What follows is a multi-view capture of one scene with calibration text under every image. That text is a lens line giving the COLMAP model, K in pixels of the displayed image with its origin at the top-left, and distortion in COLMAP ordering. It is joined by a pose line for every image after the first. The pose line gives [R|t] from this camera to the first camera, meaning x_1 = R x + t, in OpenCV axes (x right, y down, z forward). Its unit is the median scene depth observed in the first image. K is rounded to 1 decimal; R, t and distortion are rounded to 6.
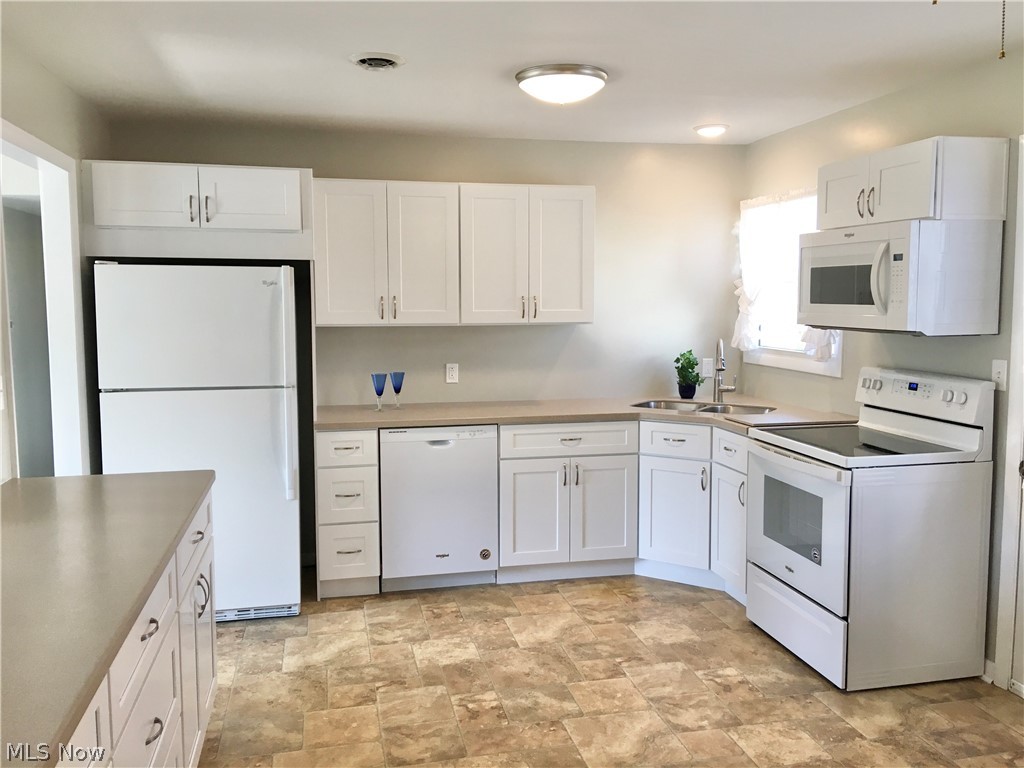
lens RADIAL K [[870.1, 0, 512.7], [0, 870.1, 379.2], [0, 0, 1]] dist [0.072438, -0.111893]
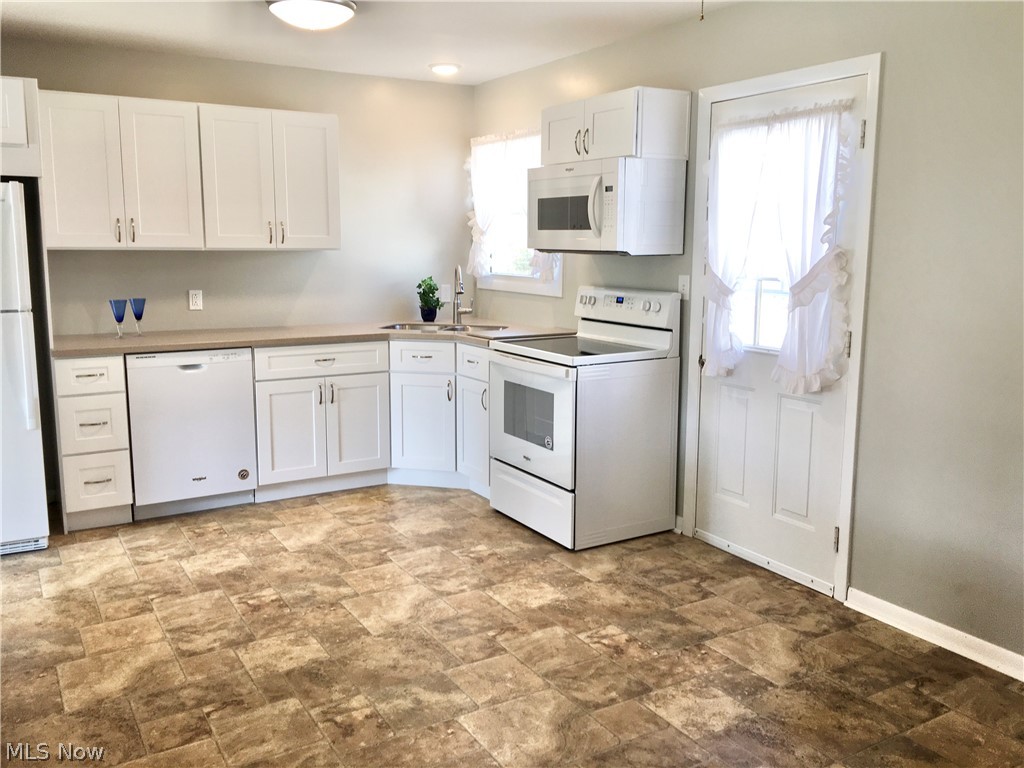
lens RADIAL K [[870.1, 0, 518.4], [0, 870.1, 382.8], [0, 0, 1]] dist [0.072438, -0.111893]
pose [[0.946059, -0.043445, 0.321067, -0.058211], [0.022243, 0.997340, 0.069415, 0.032334], [-0.323229, -0.058529, 0.944509, -0.080552]]
